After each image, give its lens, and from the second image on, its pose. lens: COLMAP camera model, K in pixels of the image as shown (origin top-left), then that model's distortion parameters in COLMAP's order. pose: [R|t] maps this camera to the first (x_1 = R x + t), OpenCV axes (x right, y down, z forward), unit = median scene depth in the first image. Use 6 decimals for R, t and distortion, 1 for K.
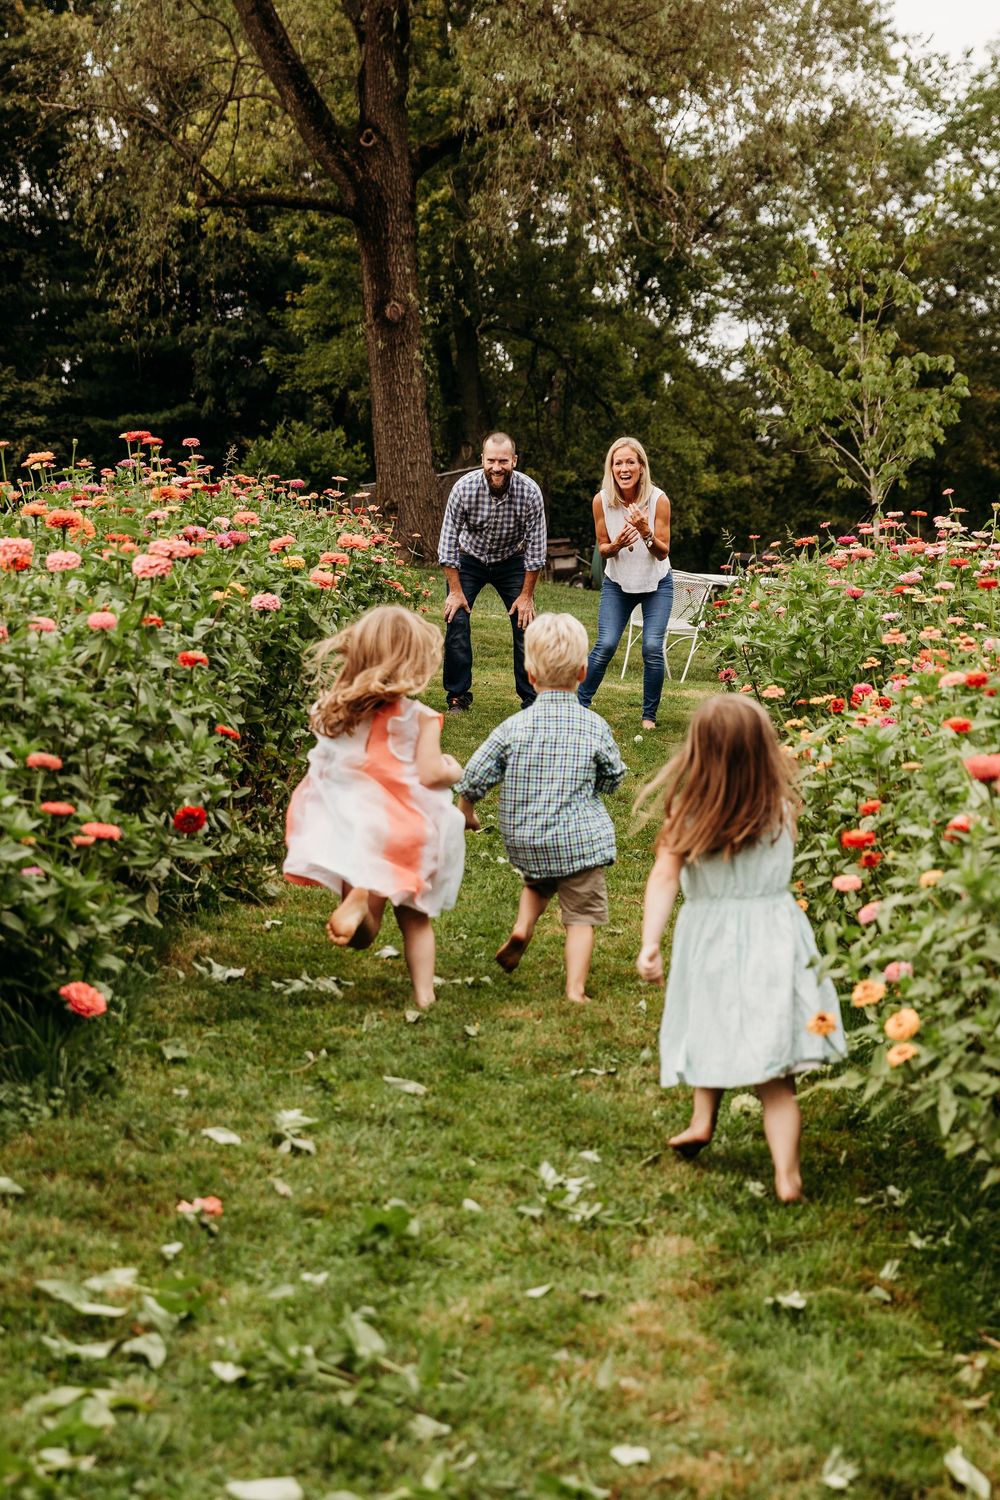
lens RADIAL K [[3553.7, 0, 500.0], [0, 3553.7, 750.0], [0, 0, 1]] dist [0.005341, 0.483727]
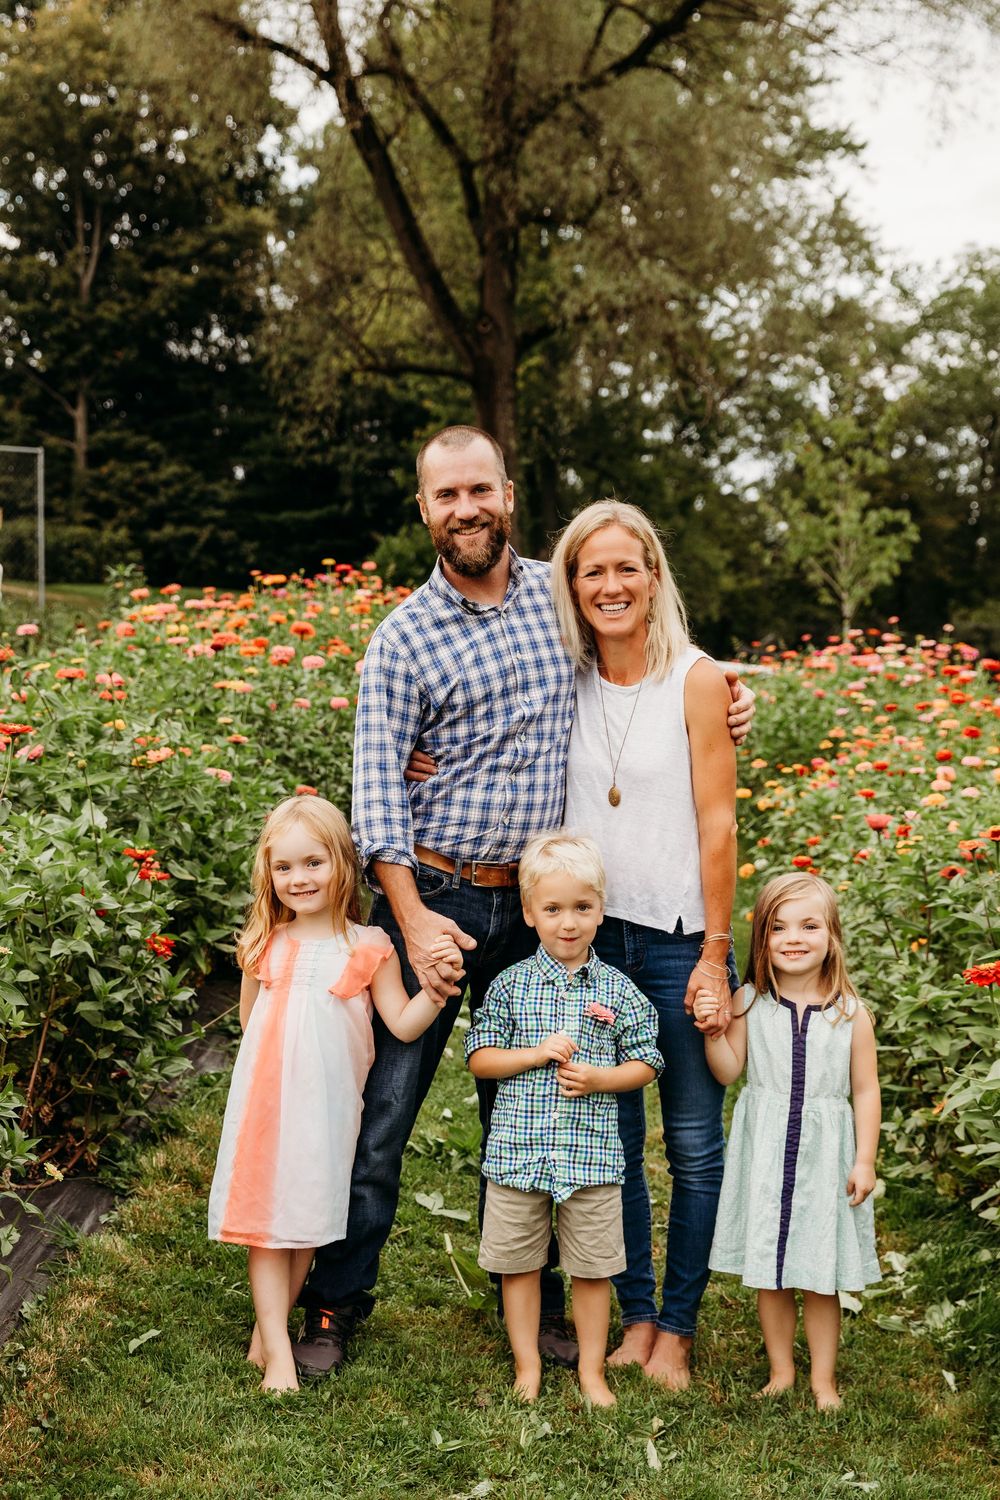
lens RADIAL K [[2982.5, 0, 500.0], [0, 2982.5, 750.0], [0, 0, 1]] dist [0.059815, 0.262063]
pose [[0.998976, 0.042634, -0.015162, -0.008703], [-0.042732, 0.999067, -0.006245, -0.004595], [0.014881, 0.006886, 0.999866, -0.157167]]
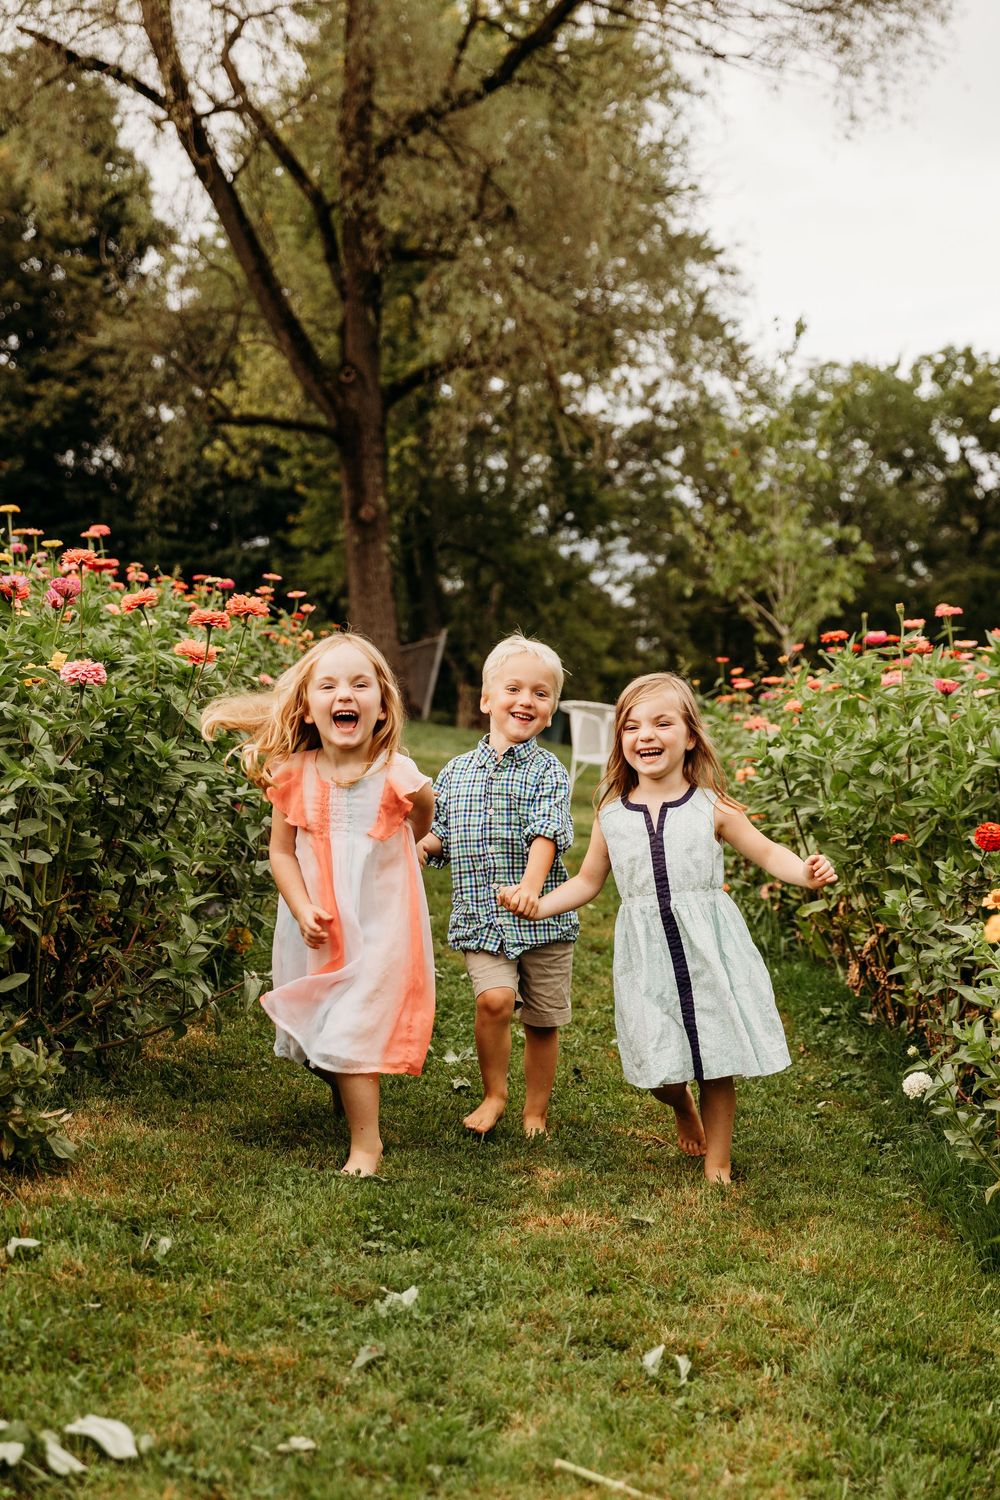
lens RADIAL K [[2026.4, 0, 500.0], [0, 2026.4, 750.0], [0, 0, 1]] dist [0.010784, -0.038947]
pose [[0.999636, 0.010856, 0.024718, -0.000197], [-0.009519, 0.998520, -0.053551, -0.005259], [-0.025263, 0.053296, 0.998259, 0.369395]]
